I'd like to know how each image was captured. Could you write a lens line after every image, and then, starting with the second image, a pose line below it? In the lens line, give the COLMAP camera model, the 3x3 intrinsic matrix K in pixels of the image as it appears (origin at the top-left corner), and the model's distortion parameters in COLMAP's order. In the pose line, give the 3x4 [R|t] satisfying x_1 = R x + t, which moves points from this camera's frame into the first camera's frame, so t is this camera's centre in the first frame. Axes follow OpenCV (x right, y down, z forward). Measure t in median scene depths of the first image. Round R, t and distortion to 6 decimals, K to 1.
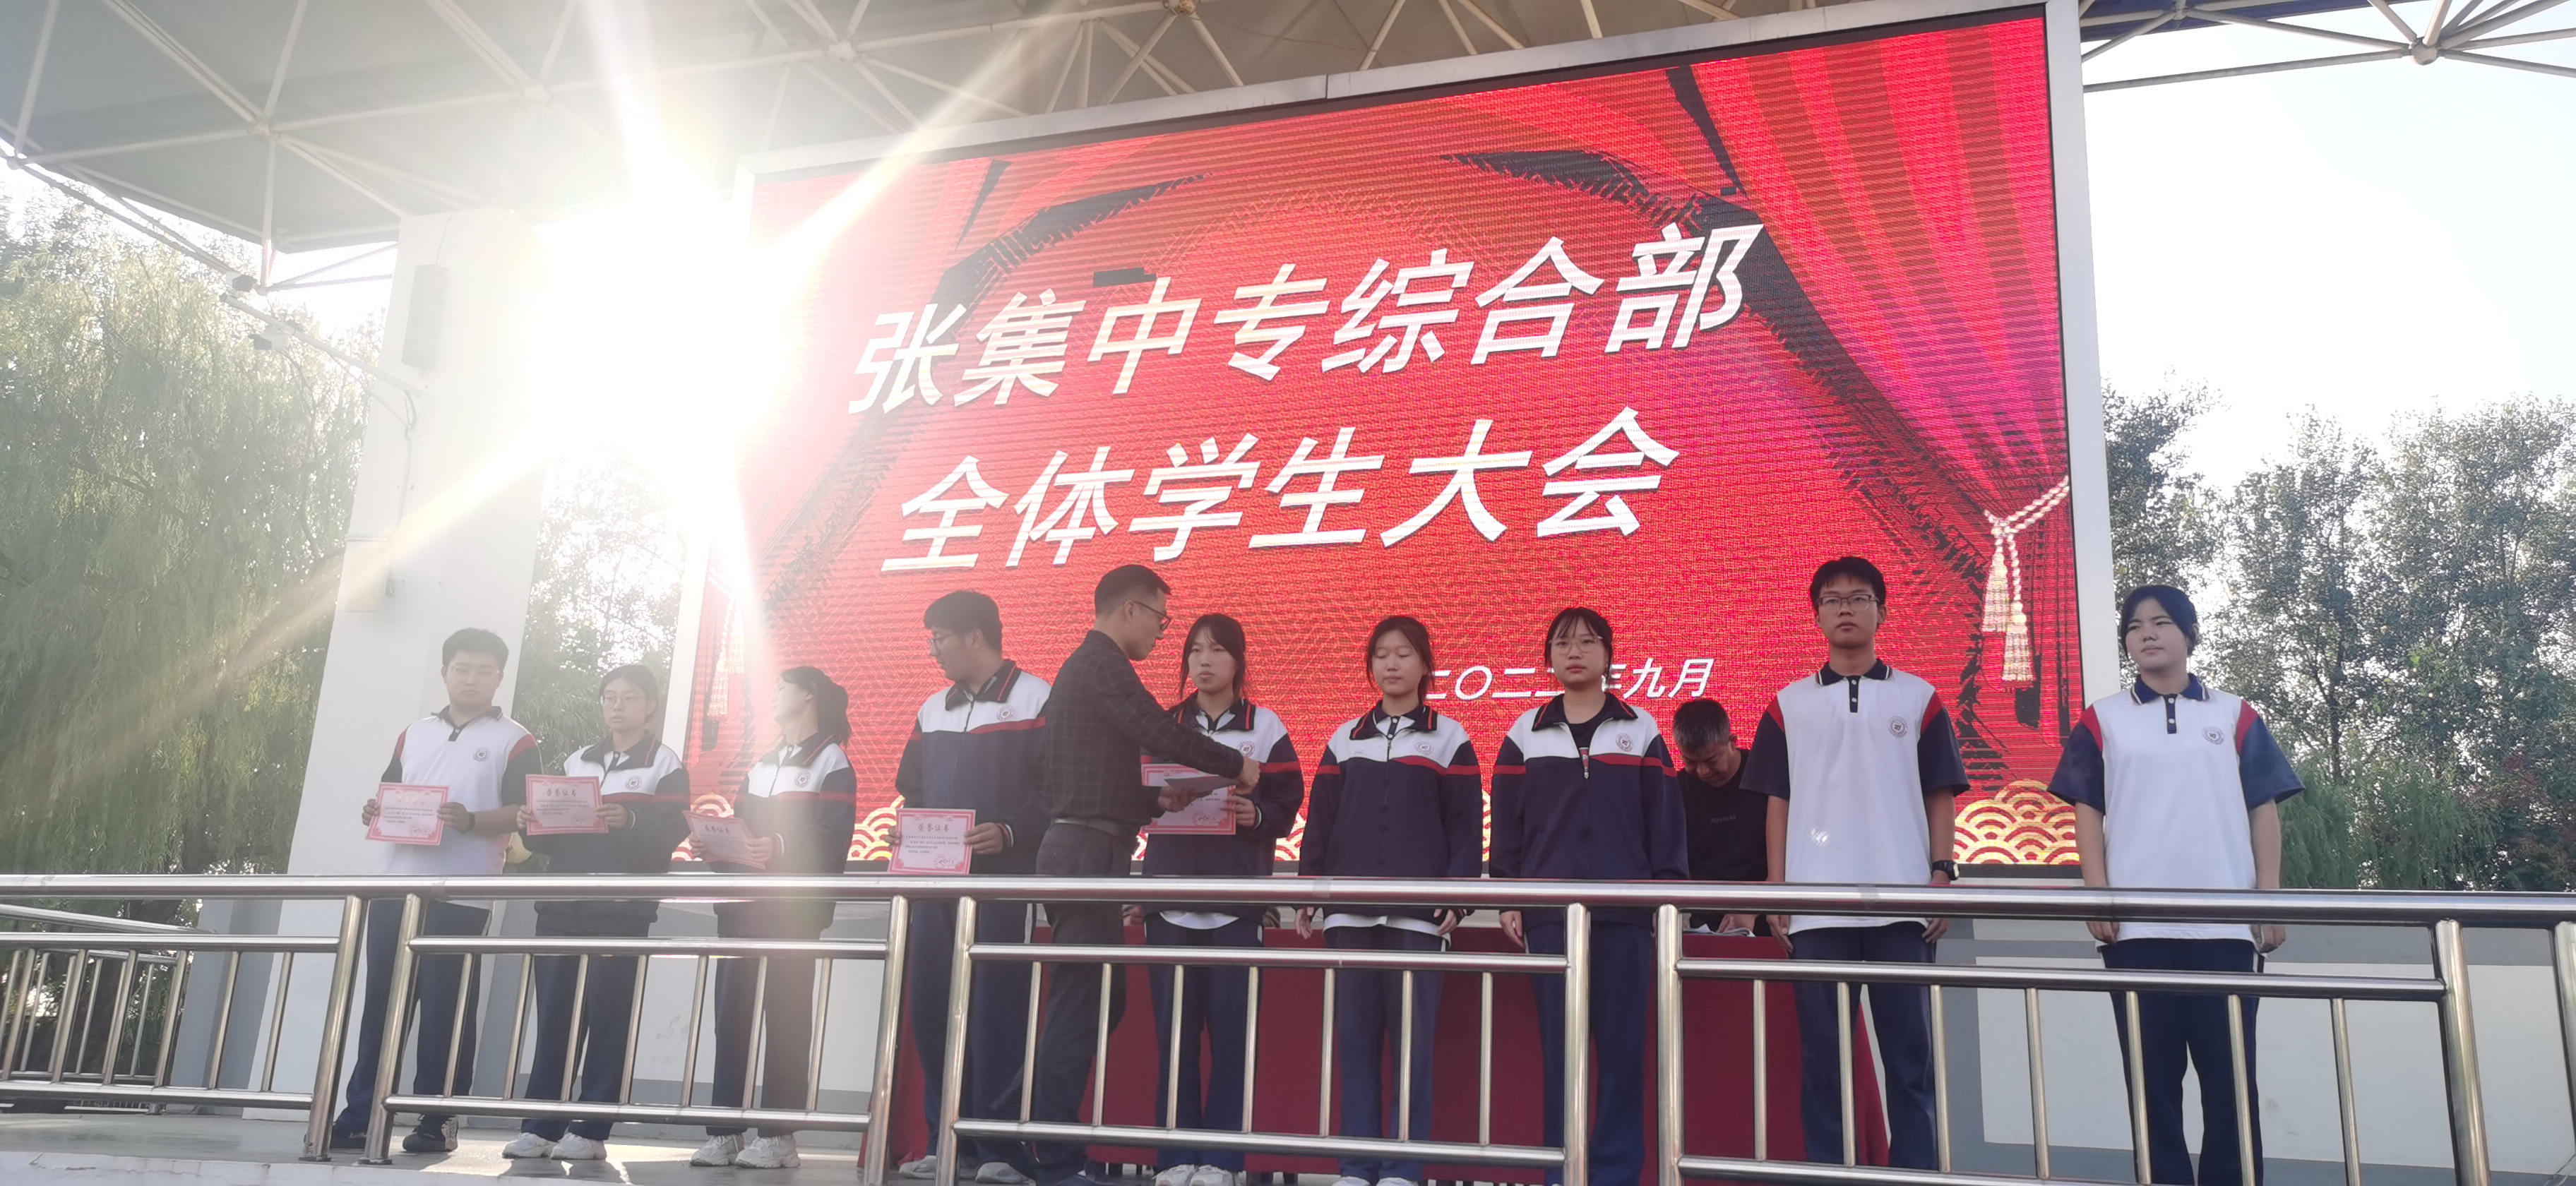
lens RADIAL K [[1984.9, 0, 1276.7], [0, 1984.9, 613.6], [0, 0, 1]] dist [0.066899, -0.039371]
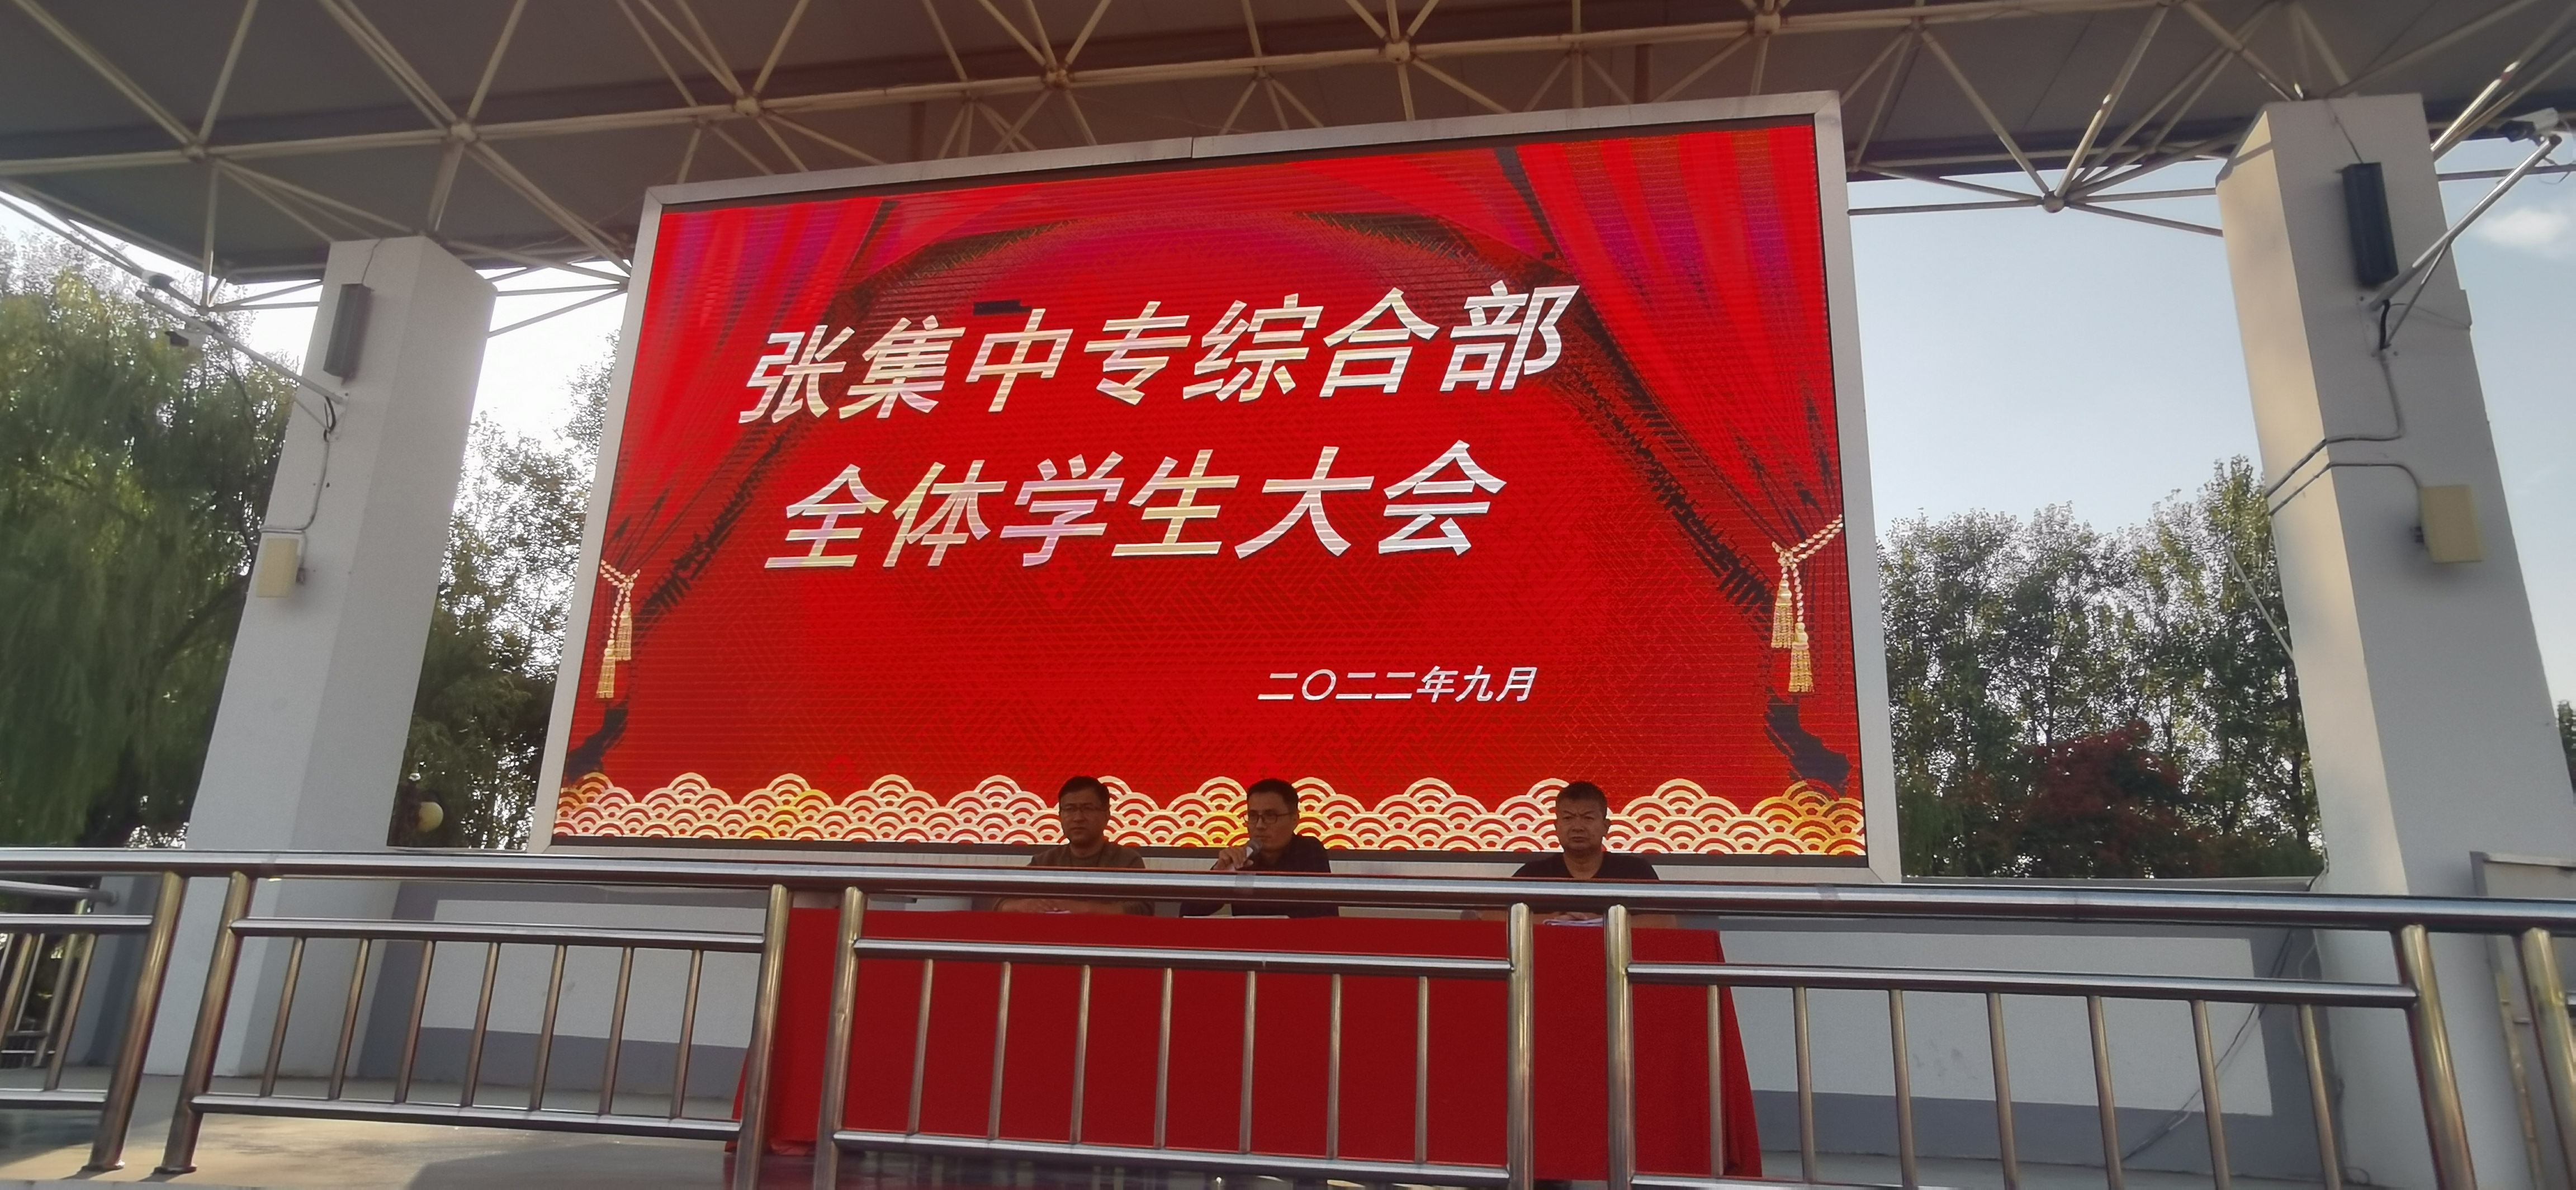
lens RADIAL K [[1562.4, 0, 1284.9], [0, 1562.4, 624.9], [0, 0, 1]] dist [-0.029263, 0.023297]
pose [[0.991259, 0.029851, 0.128508, -0.029741], [-0.028396, 0.999510, -0.013135, 0.013387], [-0.128837, 0.009371, 0.991621, 0.140998]]
